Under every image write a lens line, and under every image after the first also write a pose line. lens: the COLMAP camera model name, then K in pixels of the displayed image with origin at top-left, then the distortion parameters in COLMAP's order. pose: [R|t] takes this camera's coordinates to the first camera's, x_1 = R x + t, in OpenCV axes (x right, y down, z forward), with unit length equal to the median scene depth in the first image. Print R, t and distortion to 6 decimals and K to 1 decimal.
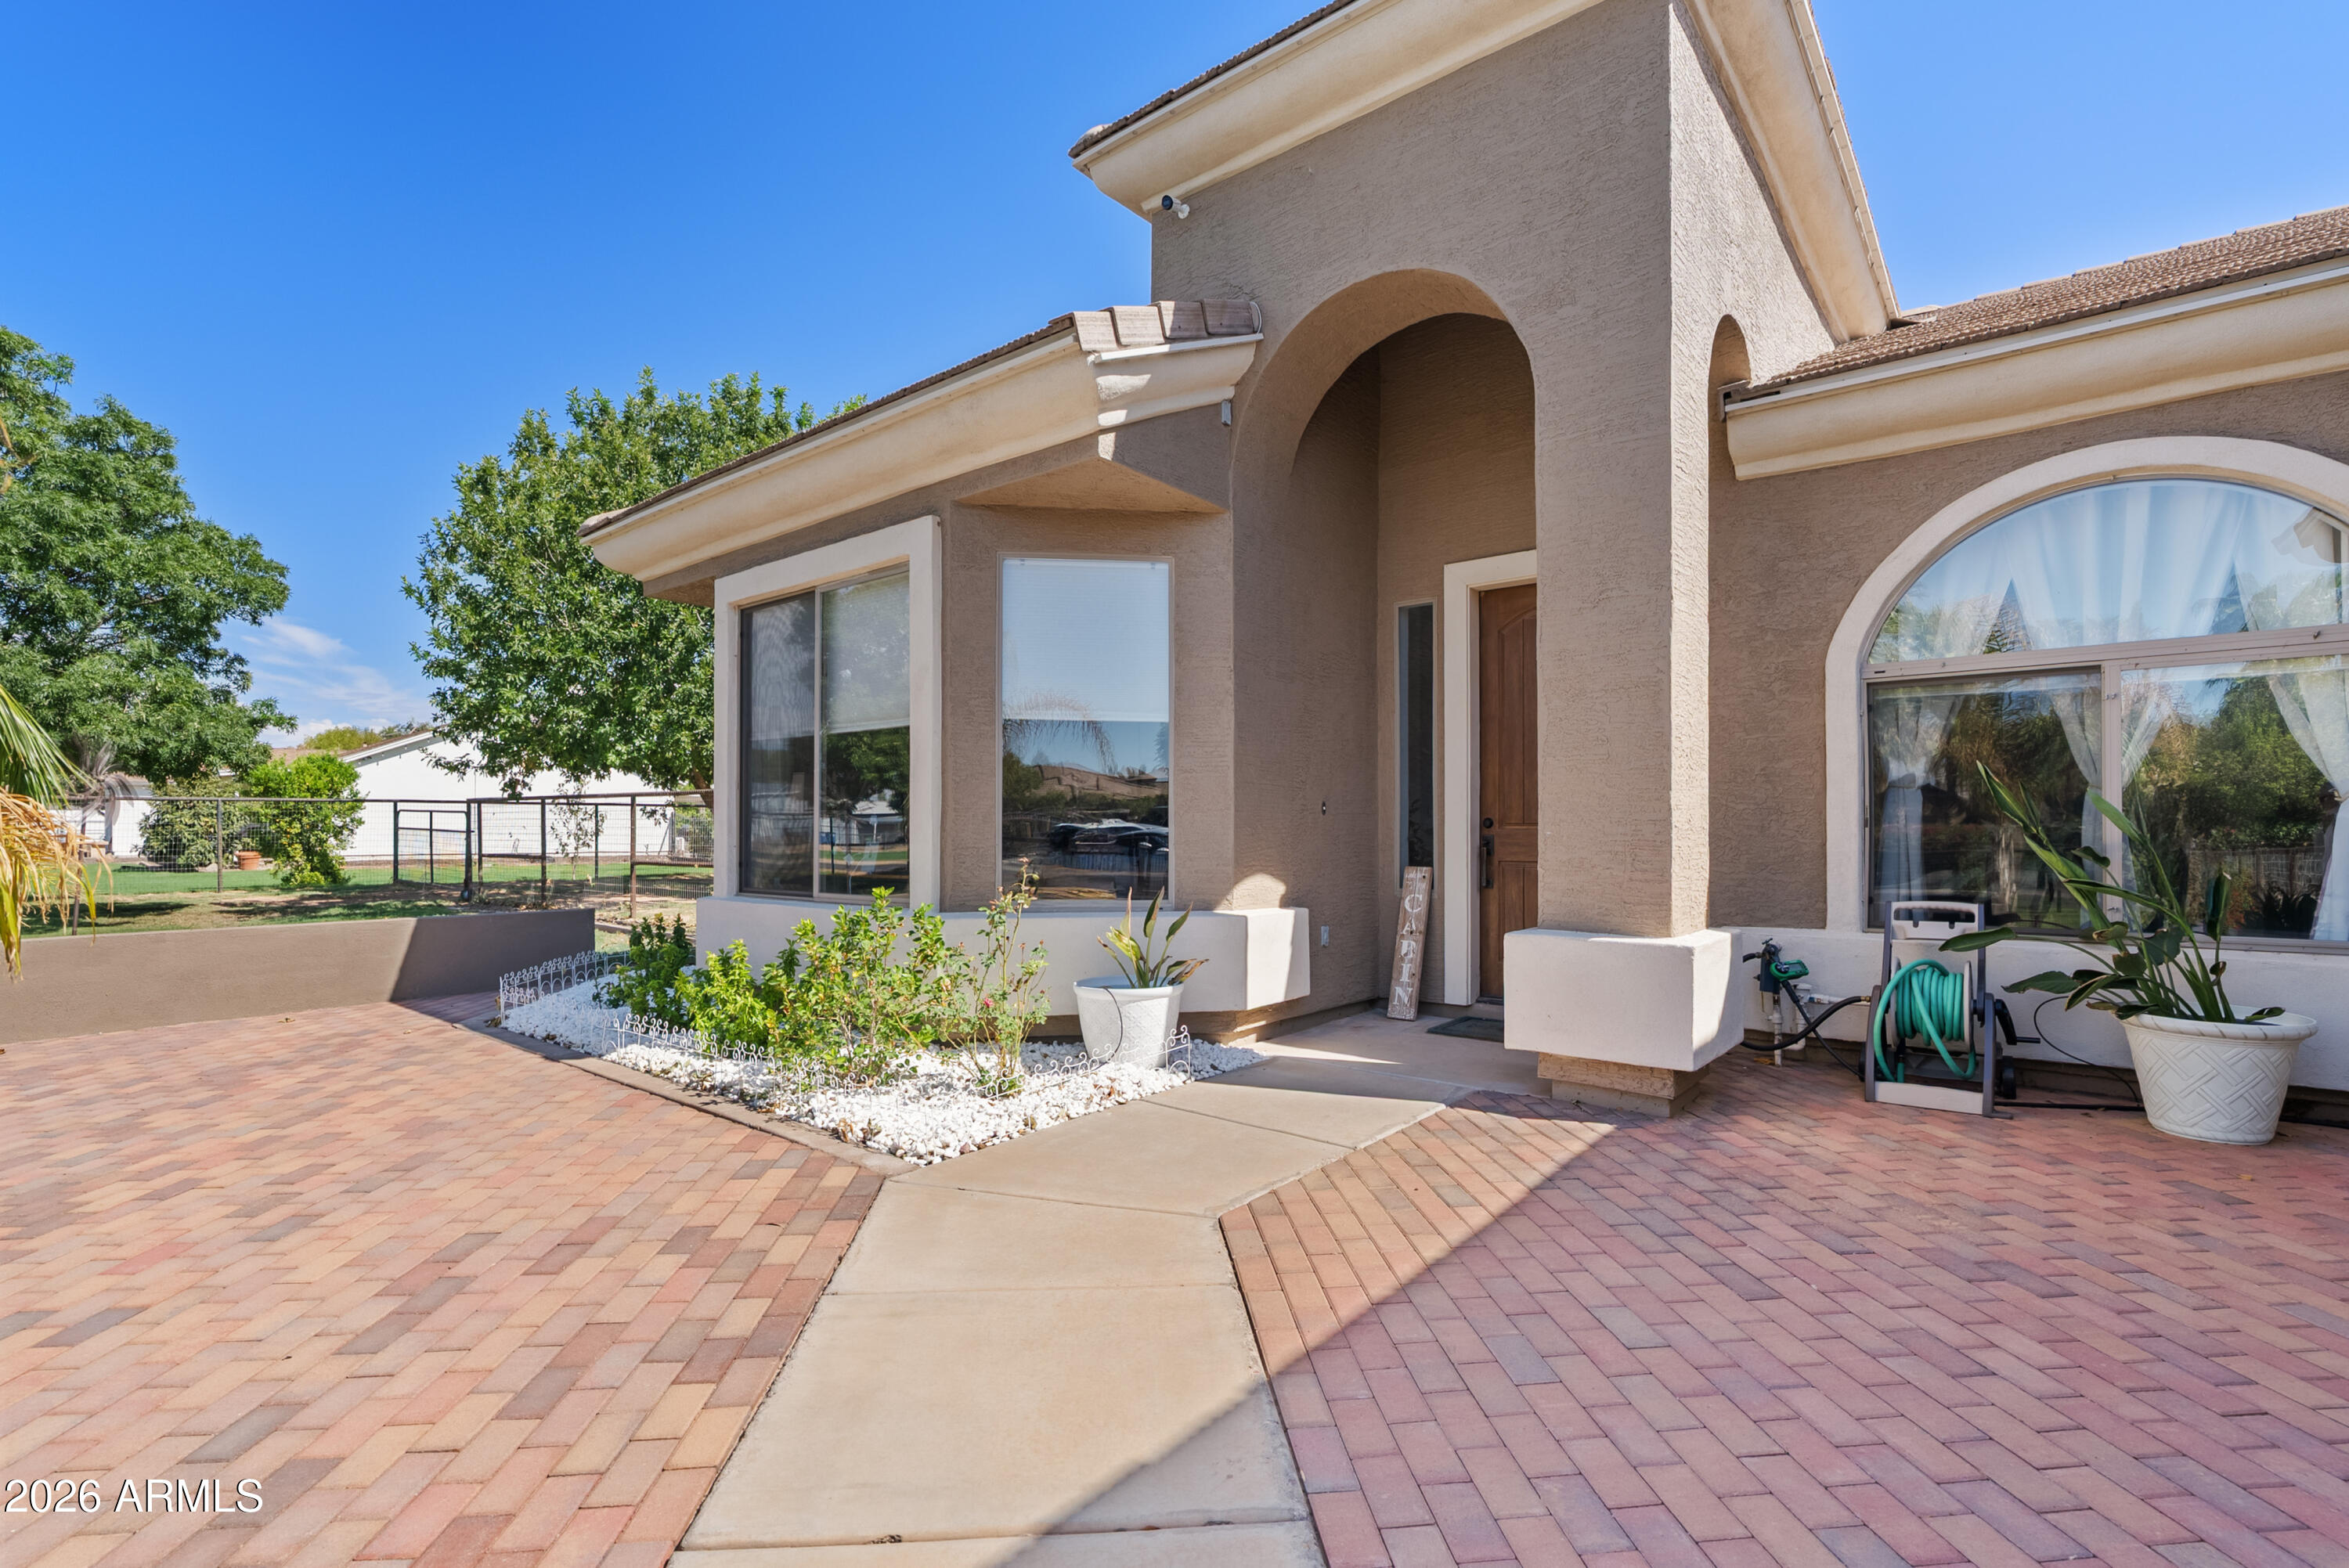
lens RADIAL K [[1060.9, 0, 1167.7], [0, 1060.9, 821.8], [0, 0, 1]] dist [-0.000144, 0.000281]
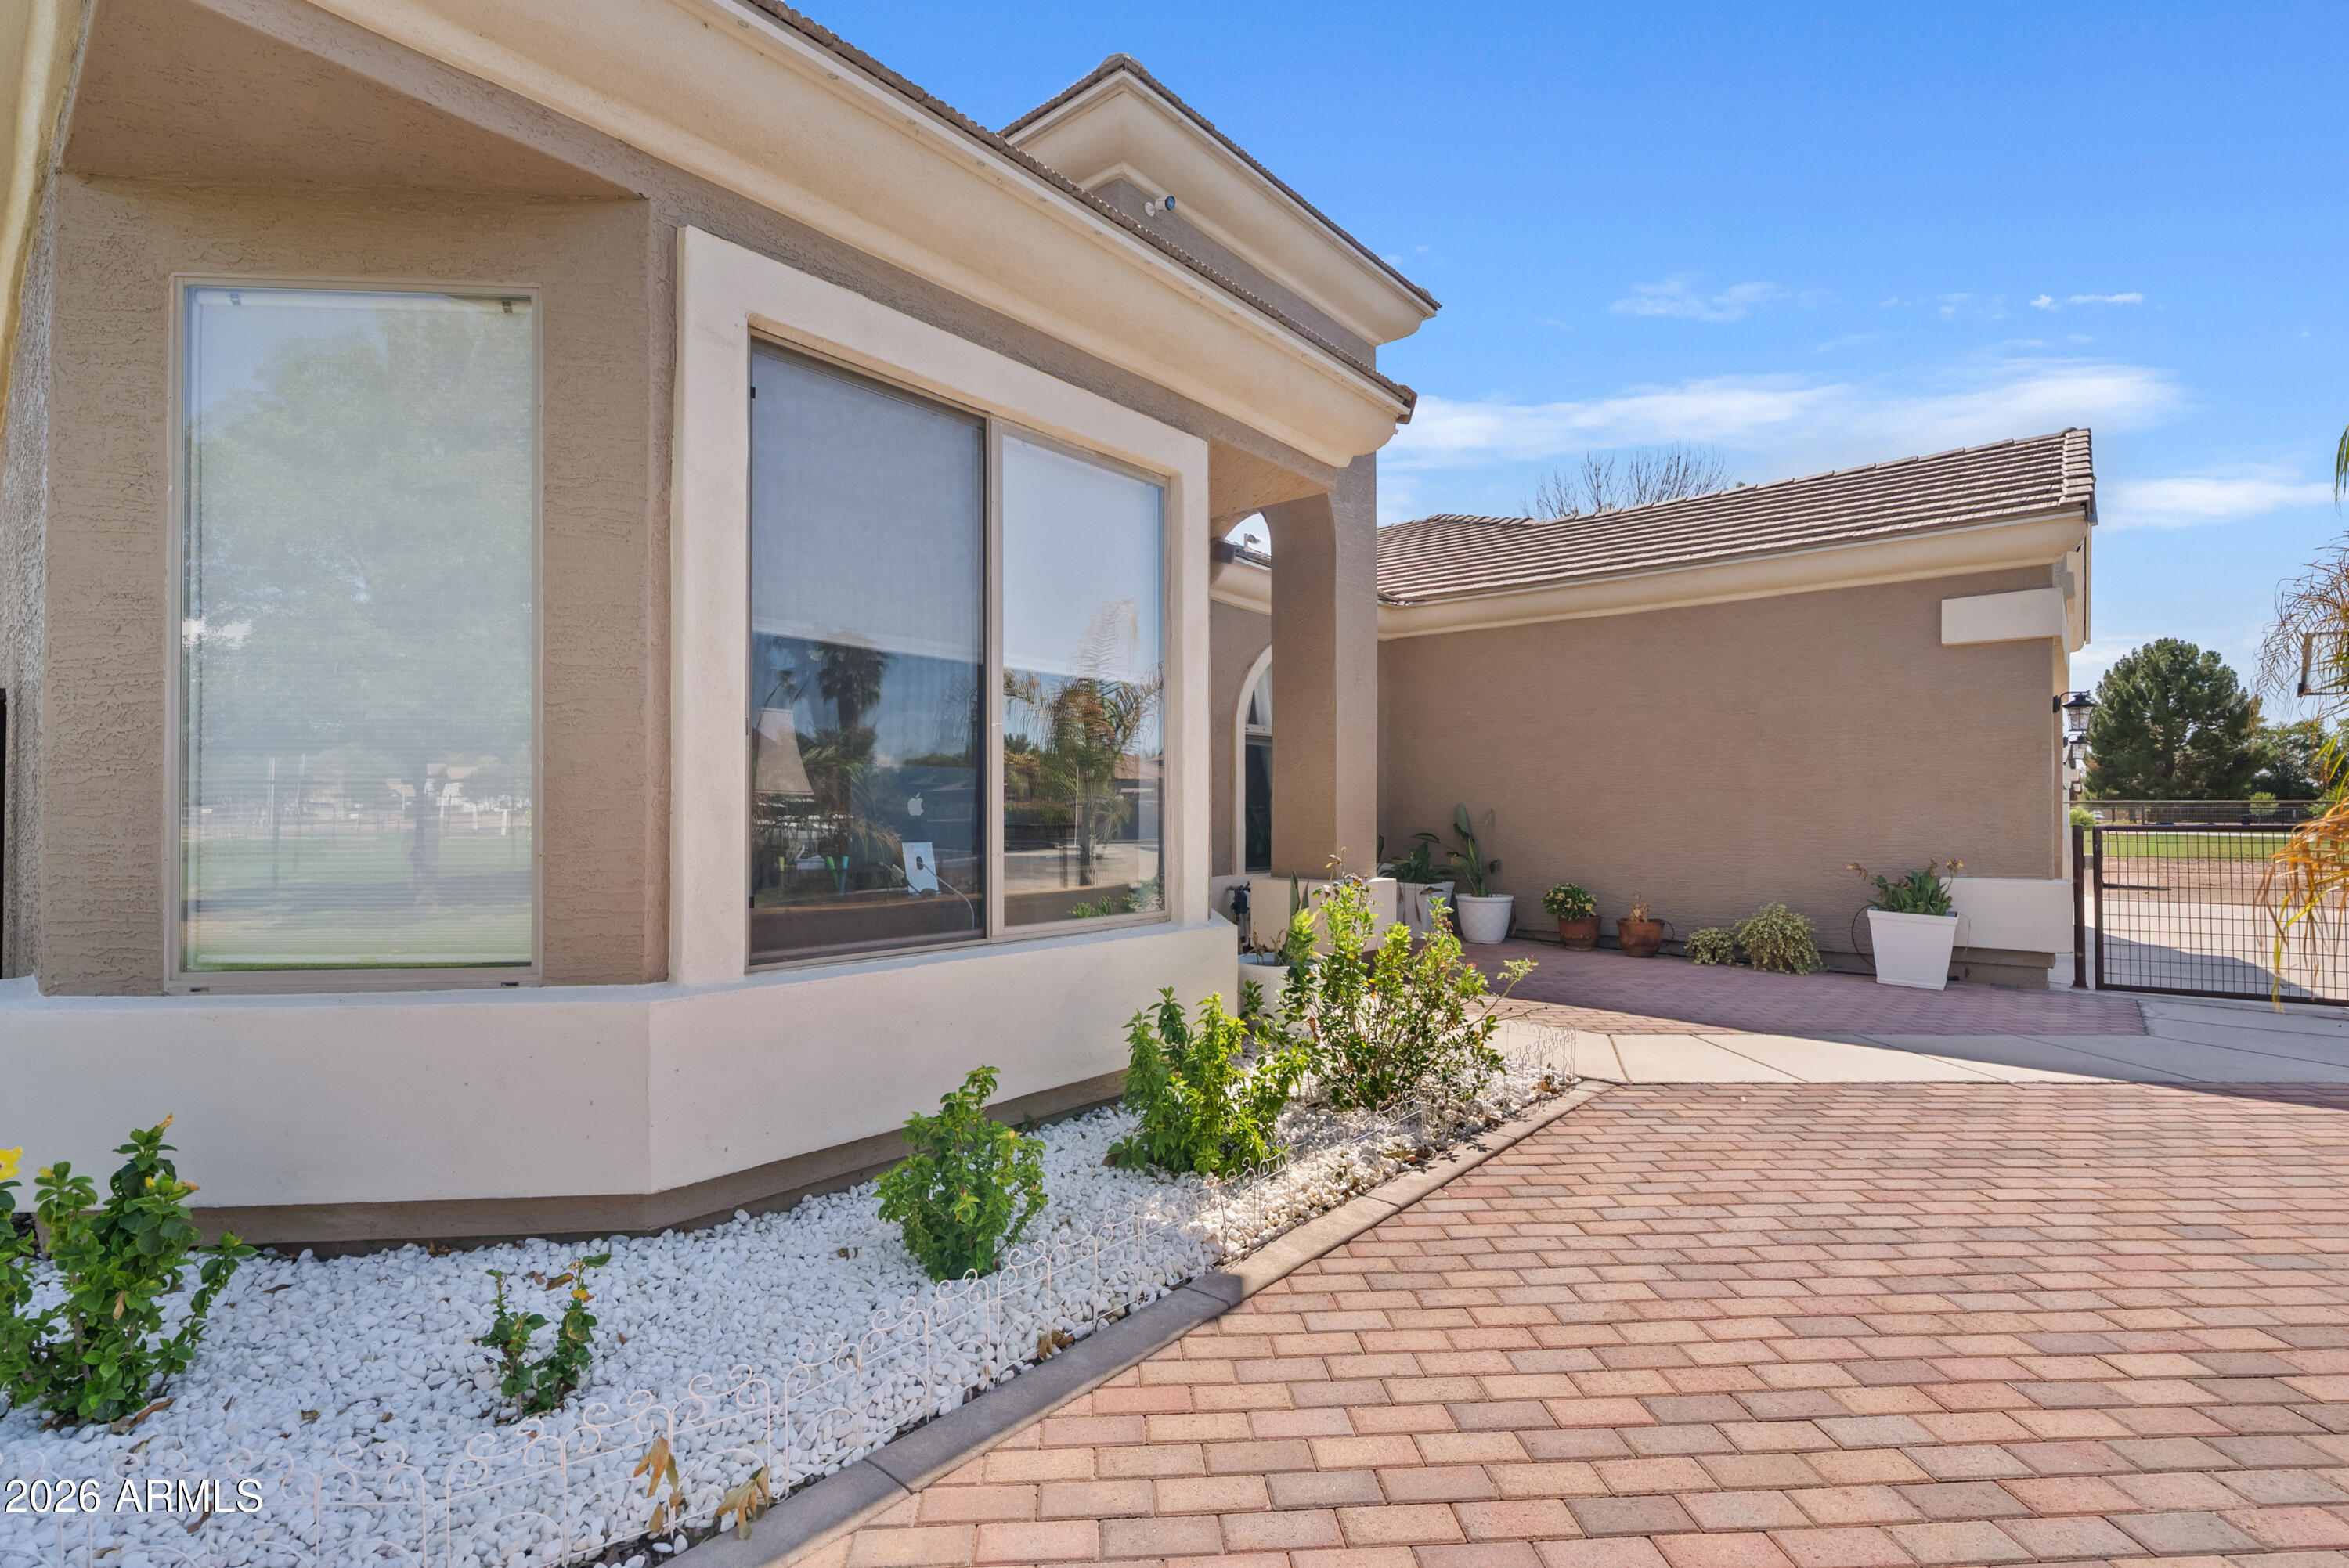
lens RADIAL K [[1073.5, 0, 1166.9], [0, 1073.5, 816.2], [0, 0, 1]] dist [-0.000418, 0.000231]
pose [[0.012826, -0.003019, 0.999913, -1.165045], [-0.007615, 0.999966, 0.003117, -0.000413], [-0.999889, -0.007654, 0.012803, 1.119300]]
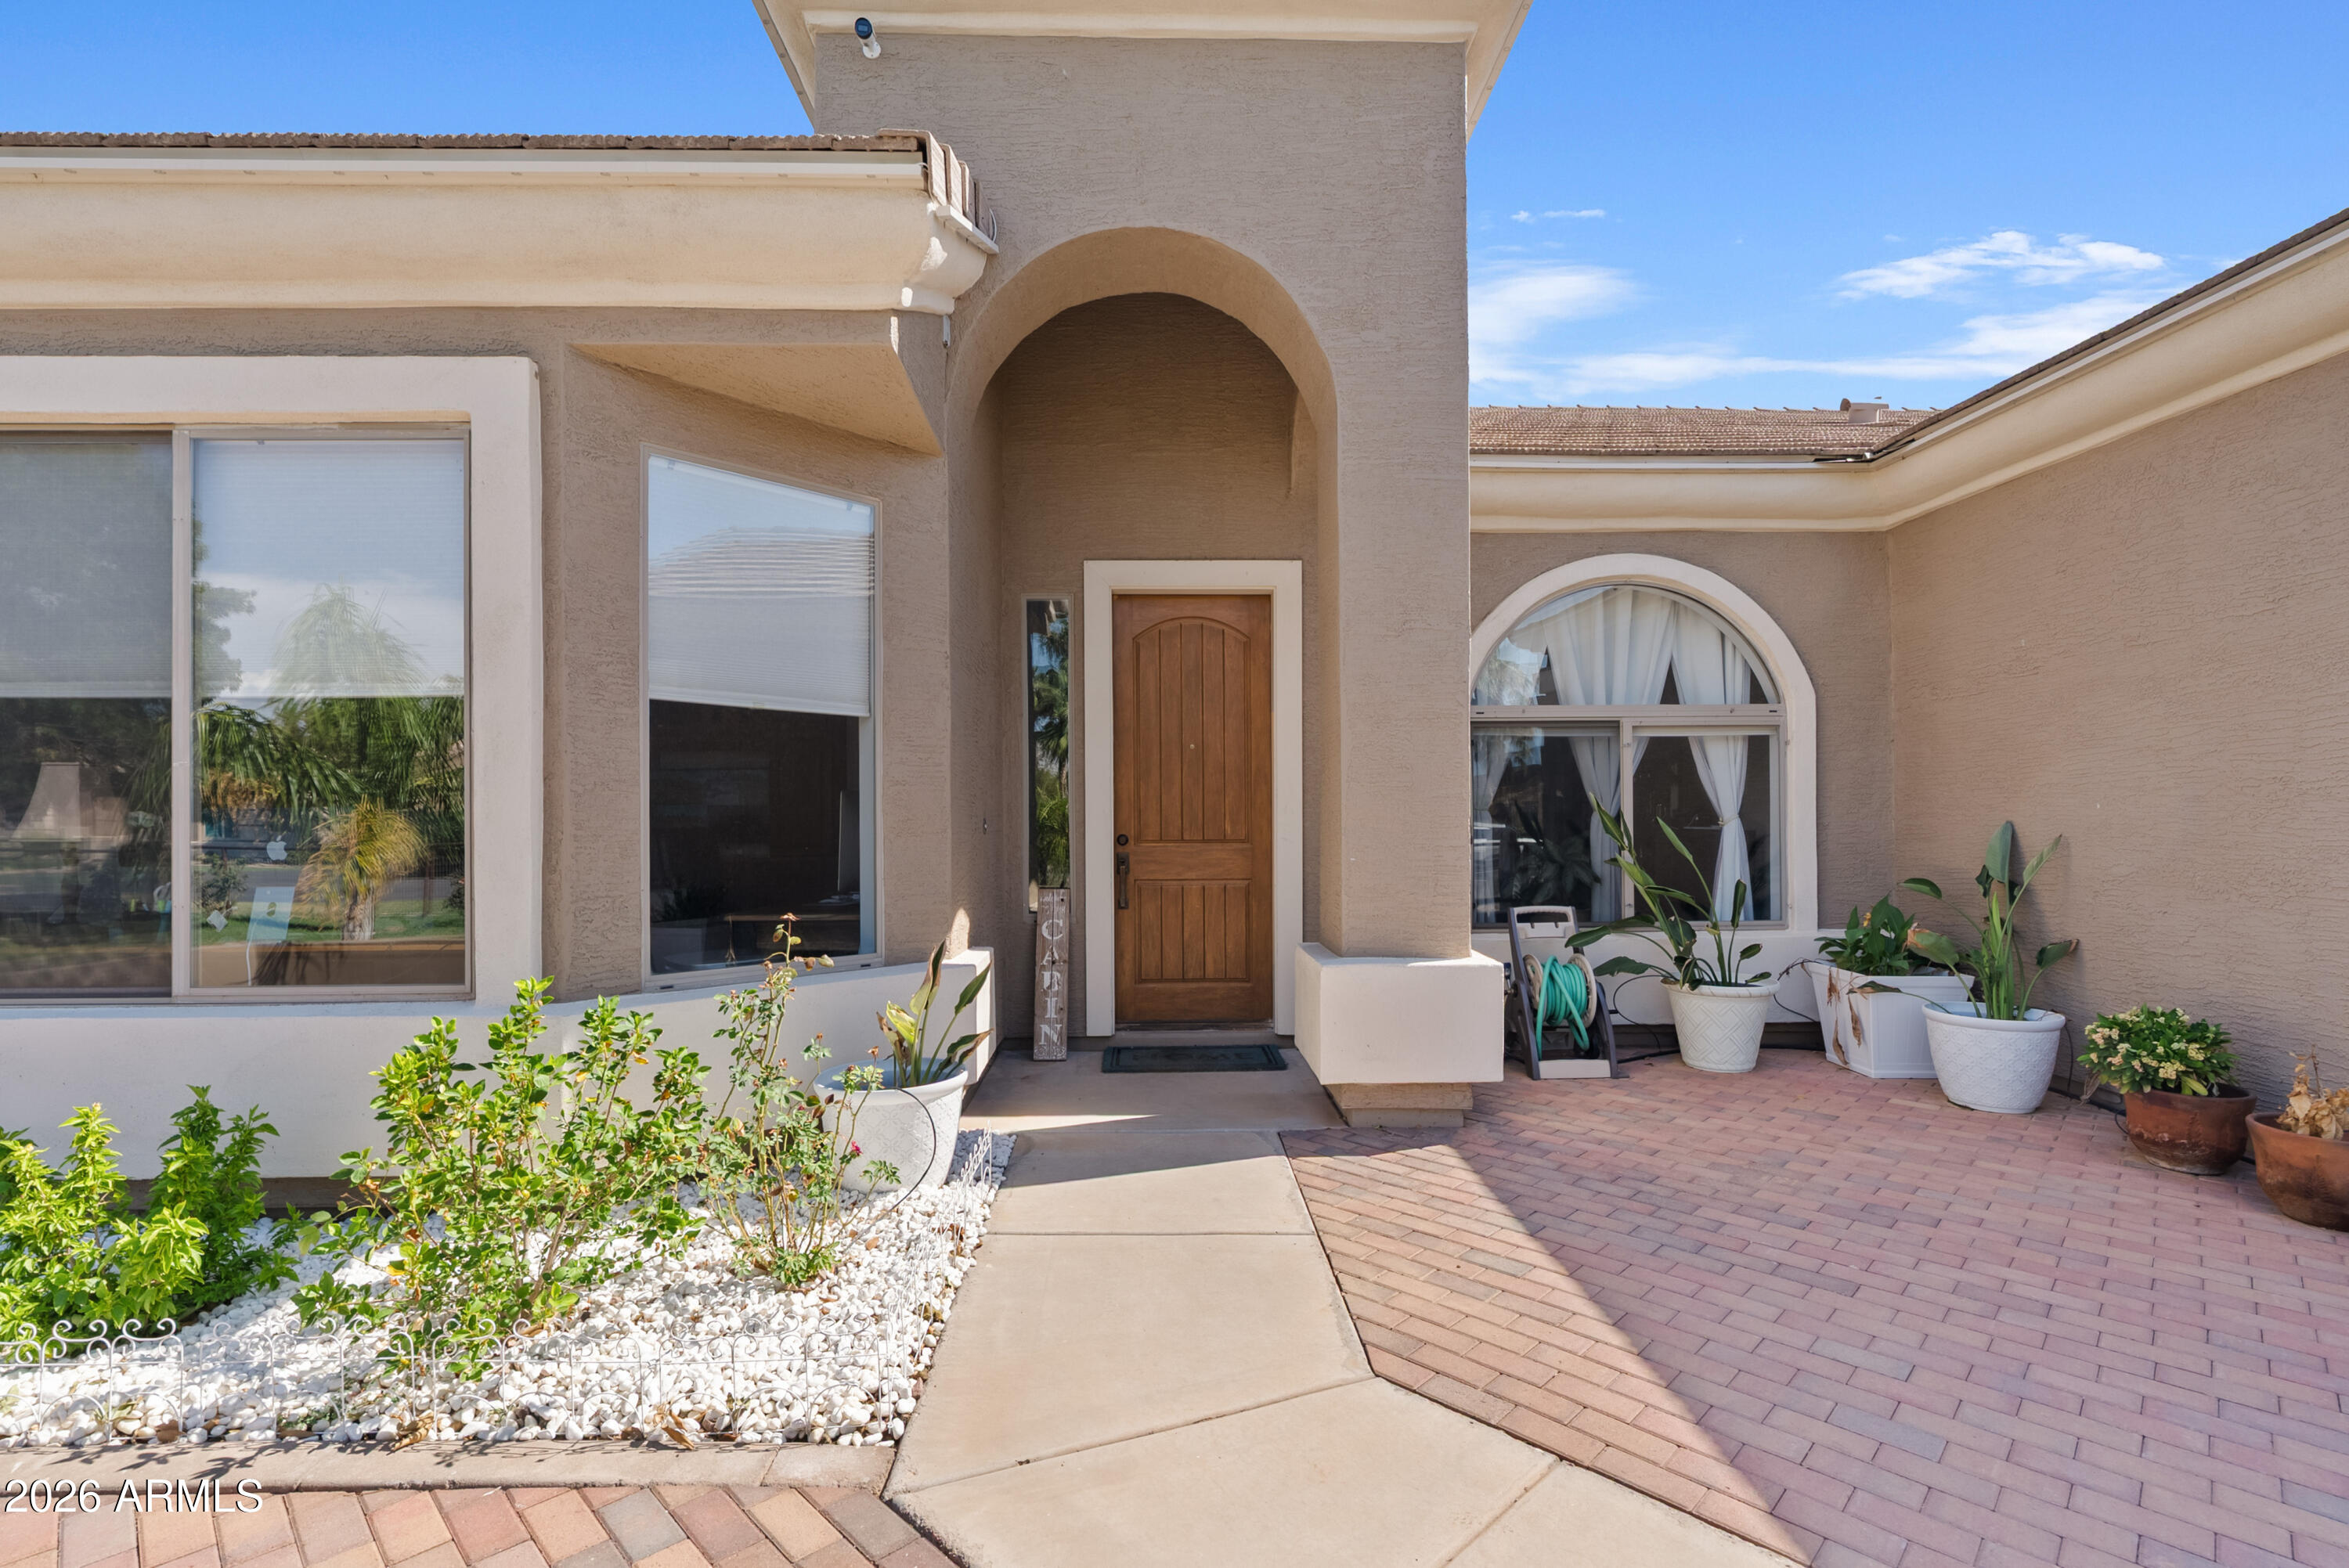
lens RADIAL K [[1073.5, 0, 1166.9], [0, 1073.5, 816.2], [0, 0, 1]] dist [-0.000418, 0.000231]
pose [[0.761419, -0.000842, 0.648259, -0.381042], [0.000288, 0.999999, 0.000962, -0.027451], [-0.648260, -0.000546, 0.761419, 0.320346]]
